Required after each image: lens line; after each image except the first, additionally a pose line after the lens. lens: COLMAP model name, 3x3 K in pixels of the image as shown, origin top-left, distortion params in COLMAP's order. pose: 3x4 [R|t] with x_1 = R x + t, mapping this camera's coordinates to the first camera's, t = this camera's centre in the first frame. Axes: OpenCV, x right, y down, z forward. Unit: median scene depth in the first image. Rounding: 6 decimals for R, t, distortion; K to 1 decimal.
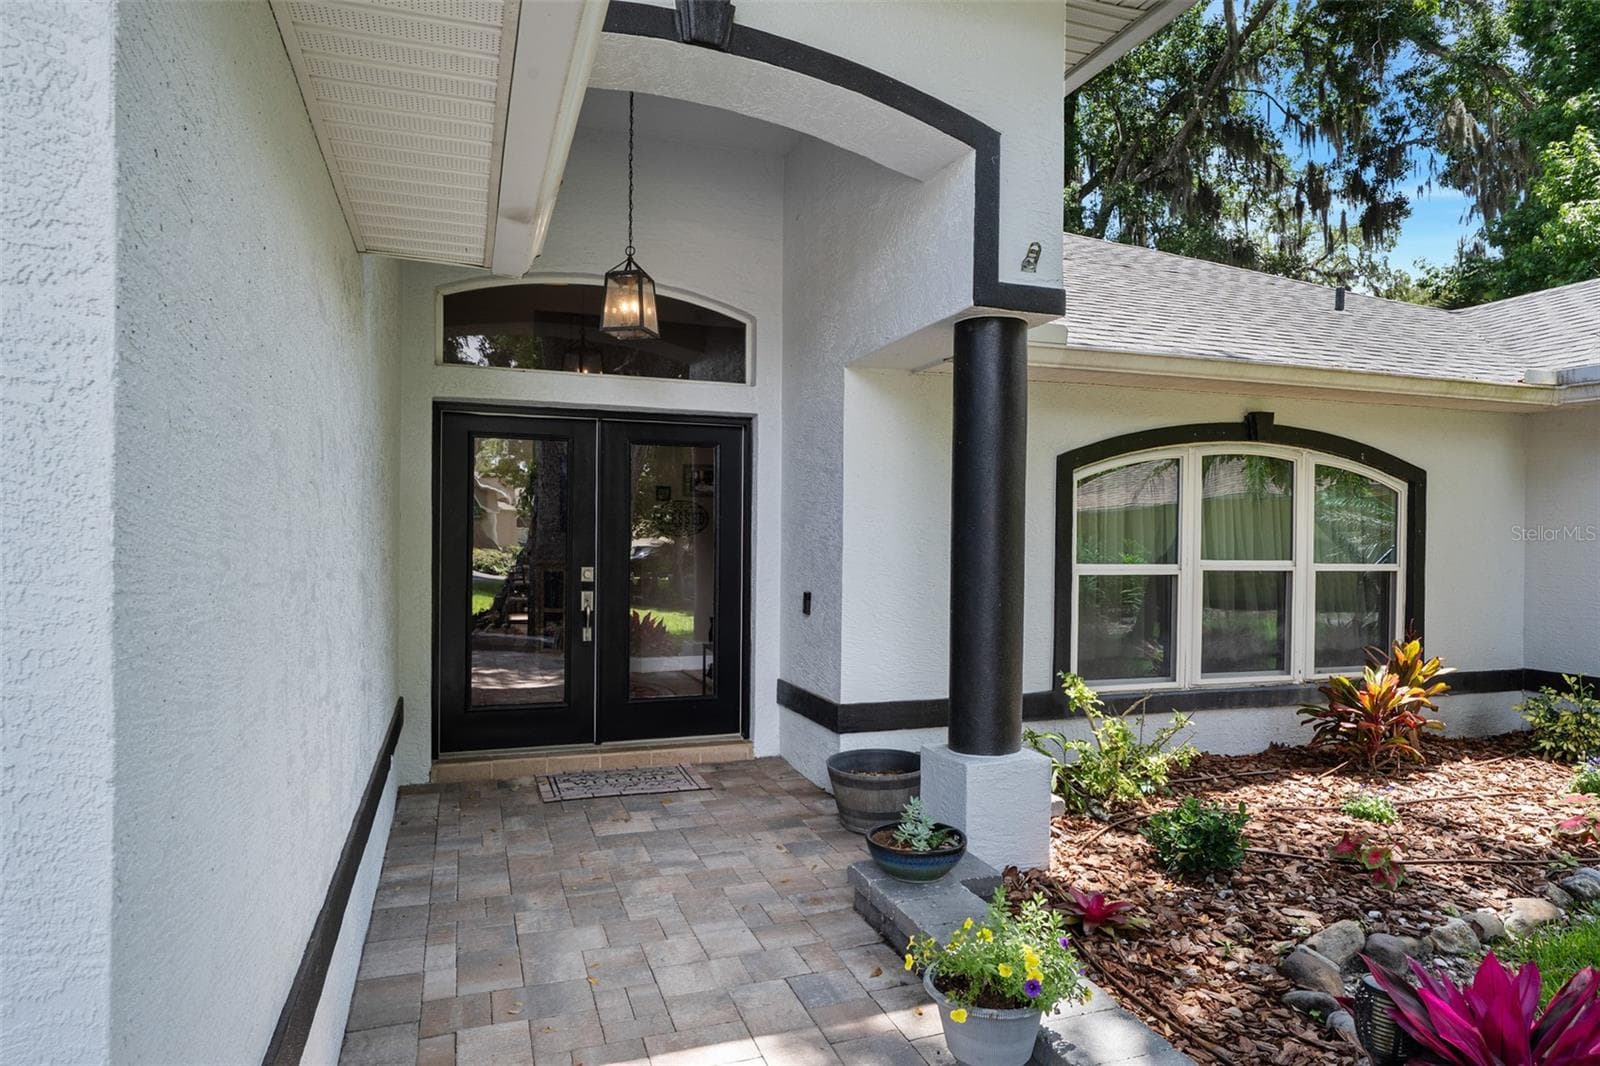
lens RADIAL K [[935.9, 0, 800.0], [0, 935.9, 533.0], [0, 0, 1]] dist [0.000168, 0.000052]
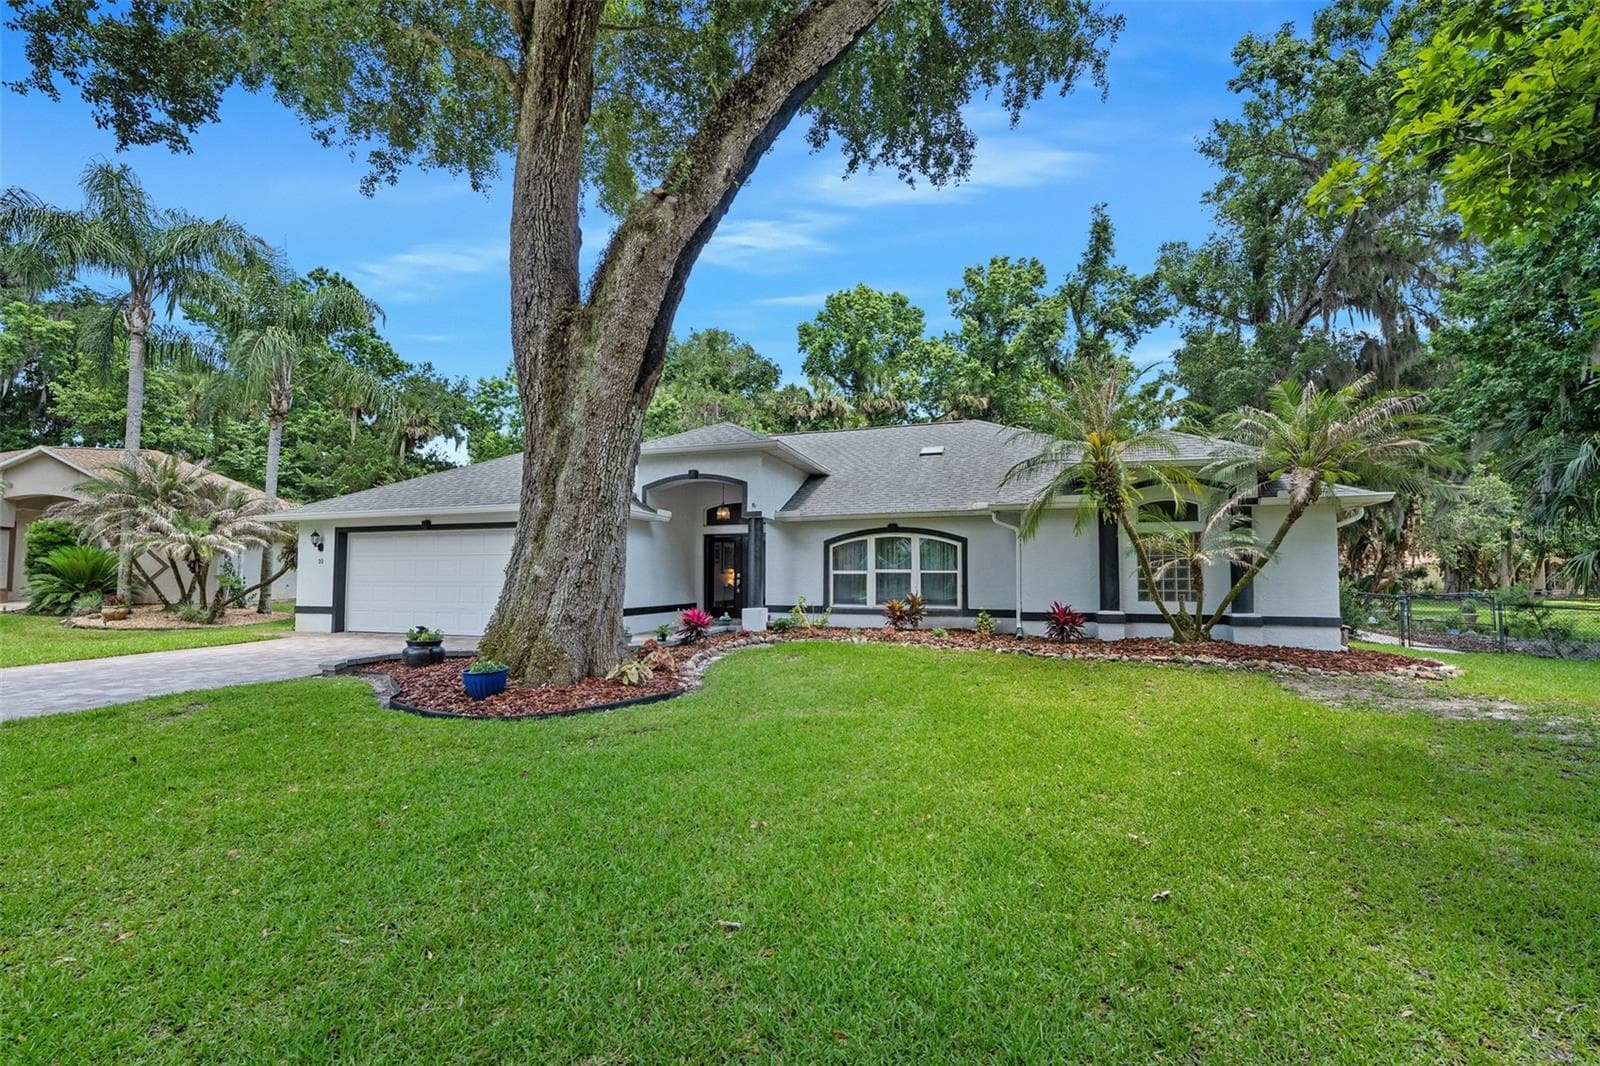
lens RADIAL K [[669.2, 0, 803.8], [0, 669.2, 551.4], [0, 0, 1]] dist [-0.011082, -0.000040]
pose [[0.783940, -0.031918, -0.620015, 1.725368], [0.014438, 0.999345, -0.033190, 0.040204], [0.620668, 0.017067, 0.783887, -1.043950]]
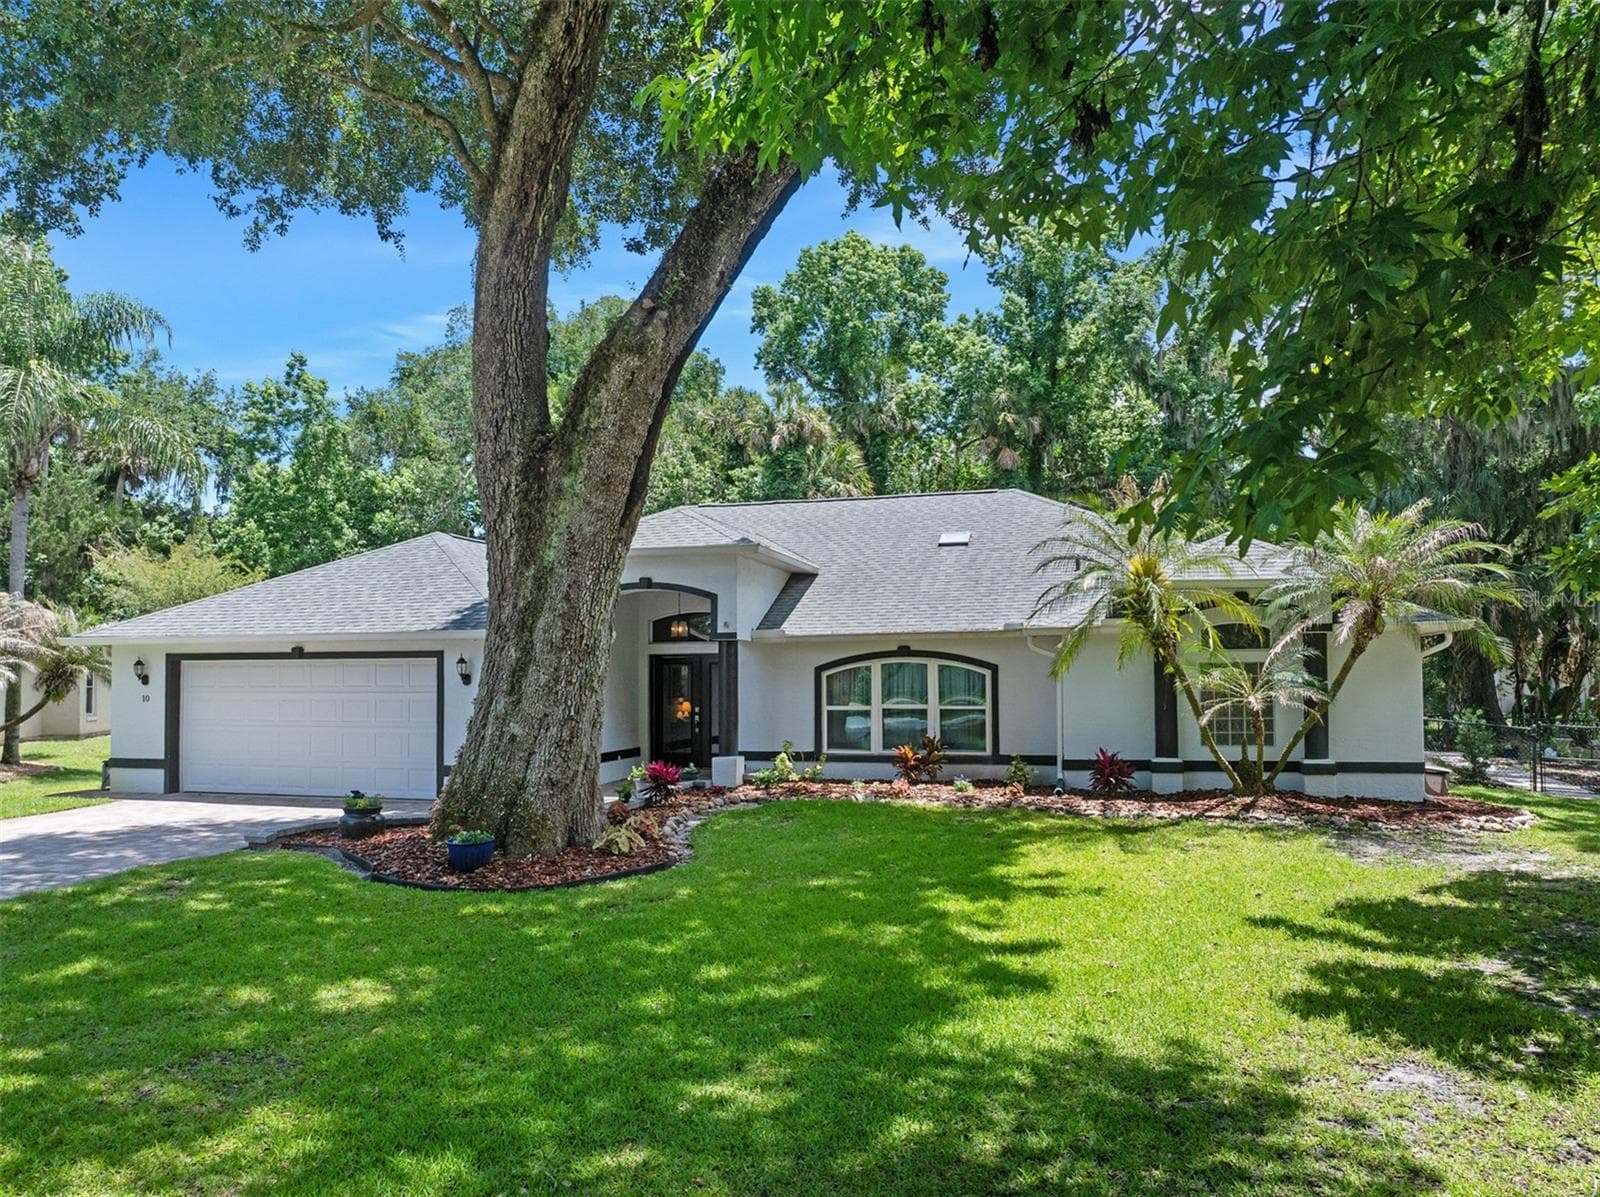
lens RADIAL K [[1138.8, 0, 821.8], [0, 1138.8, 641.7], [0, 0, 1]] dist [-0.048134, -0.003825]
pose [[0.824168, -0.031785, -0.565453, 2.096838], [0.021306, 0.999457, -0.025126, -0.070203], [0.565944, 0.008660, 0.824398, -1.711762]]
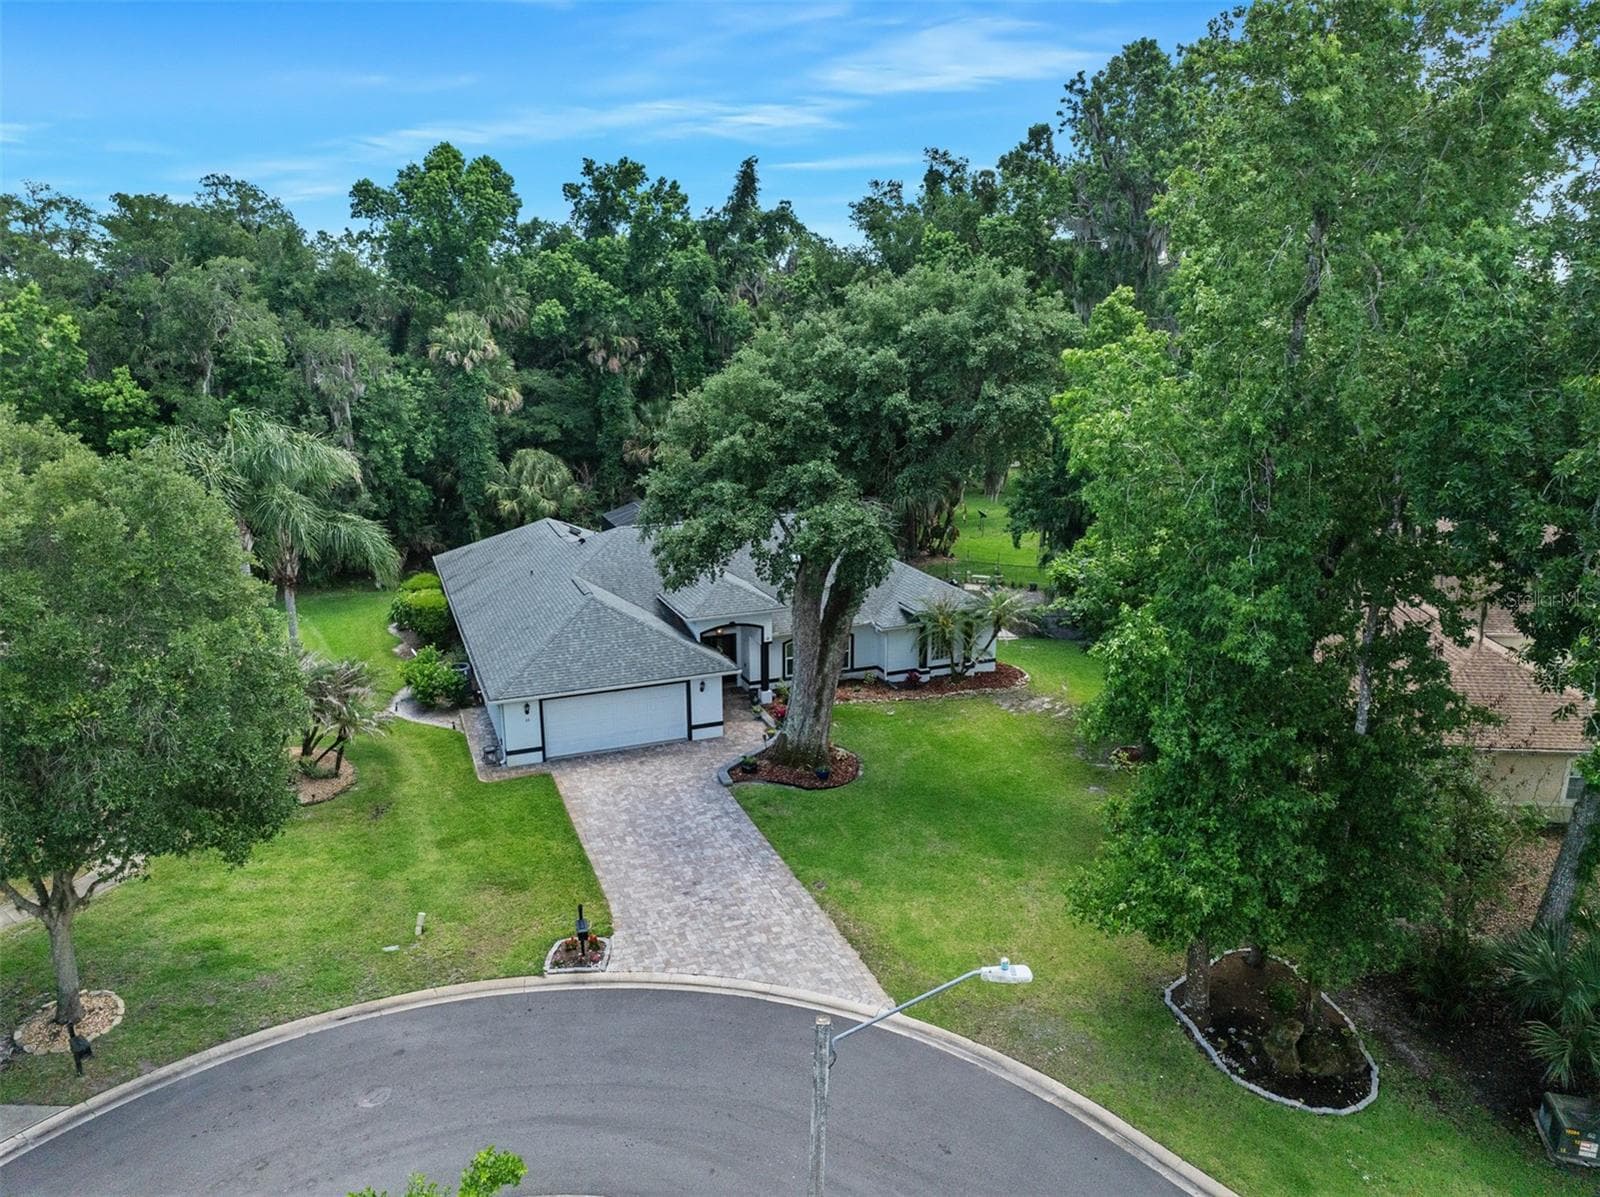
lens RADIAL K [[1121.8, 0, 800.0], [0, 1121.8, 598.5], [0, 0, 1]] dist [-0.030868, -0.004350]
pose [[0.999498, -0.019508, 0.024980, 0.192836], [0.012056, 0.962895, 0.269607, -2.334119], [-0.029312, -0.269170, 0.962647, -6.058604]]
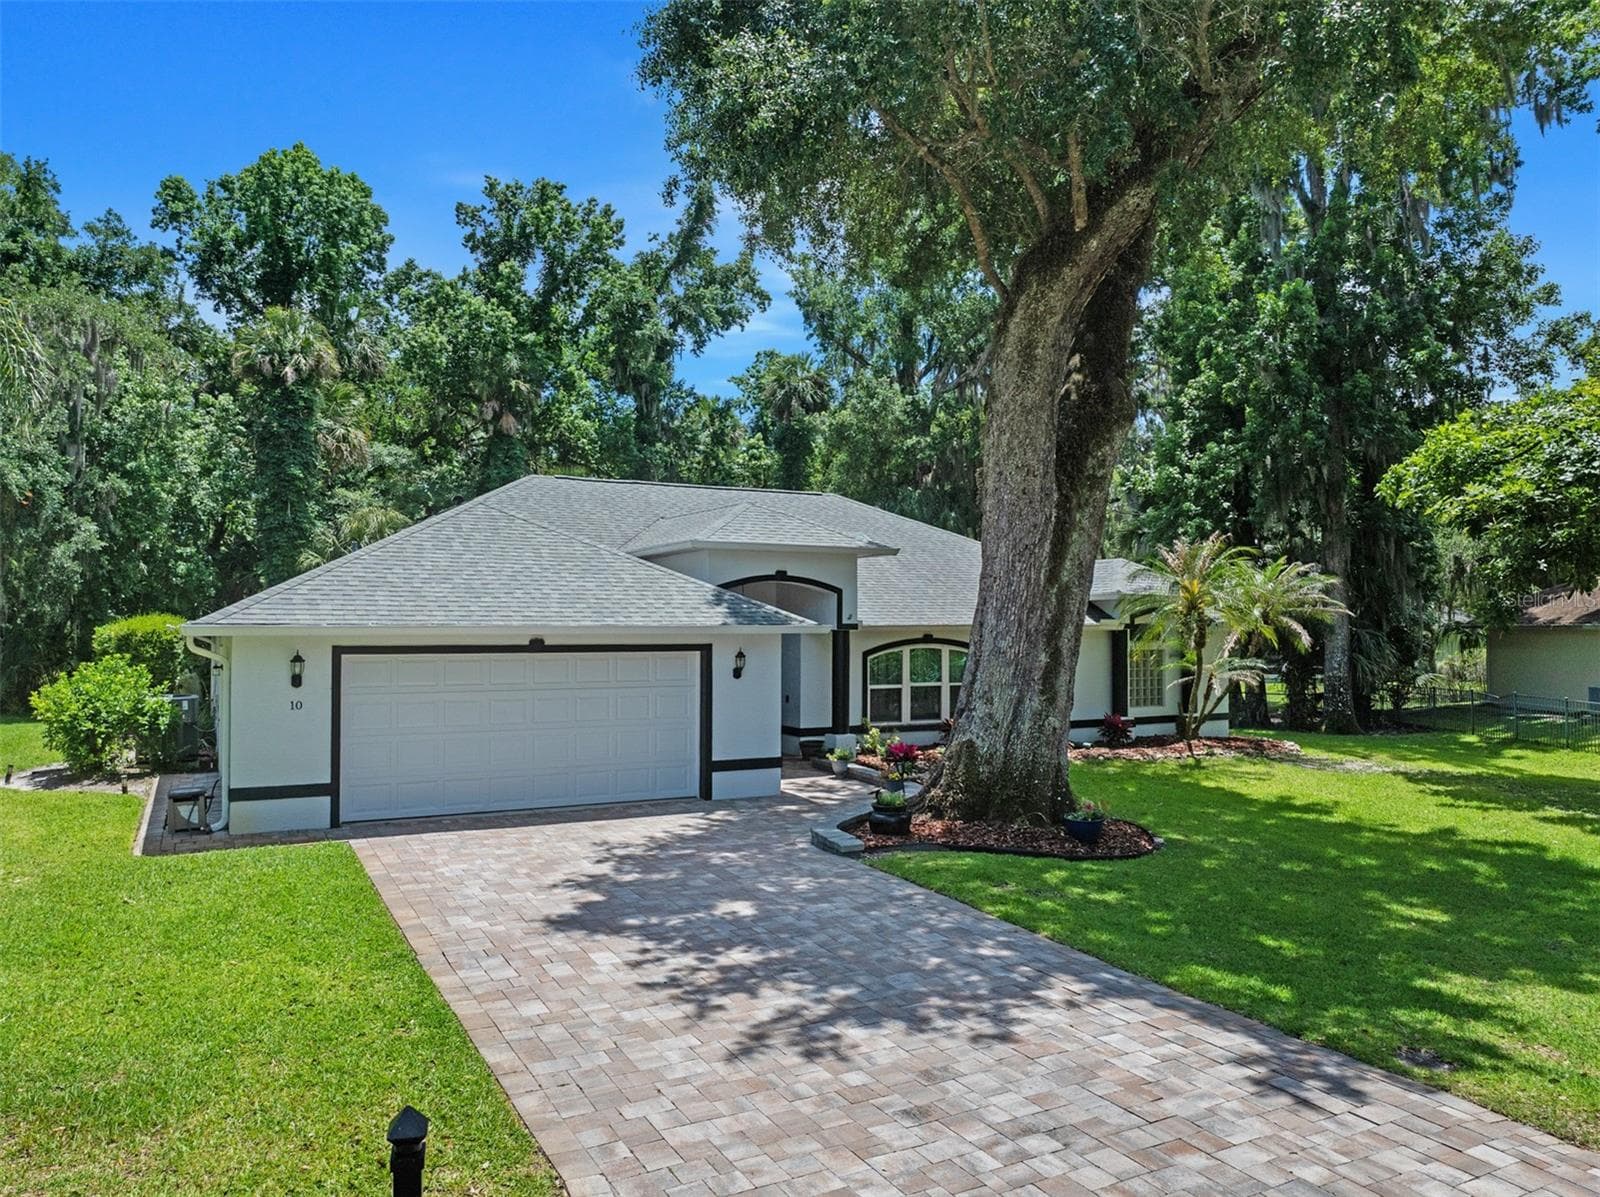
lens RADIAL K [[1127.7, 0, 800.0], [0, 1127.7, 598.5], [0, 0, 1]] dist [-0.038287, -0.002046]
pose [[0.989359, -0.002680, 0.145473, -0.479041], [0.003465, 0.999981, -0.005149, -0.235797], [-0.145457, 0.005598, 0.989349, -2.672767]]
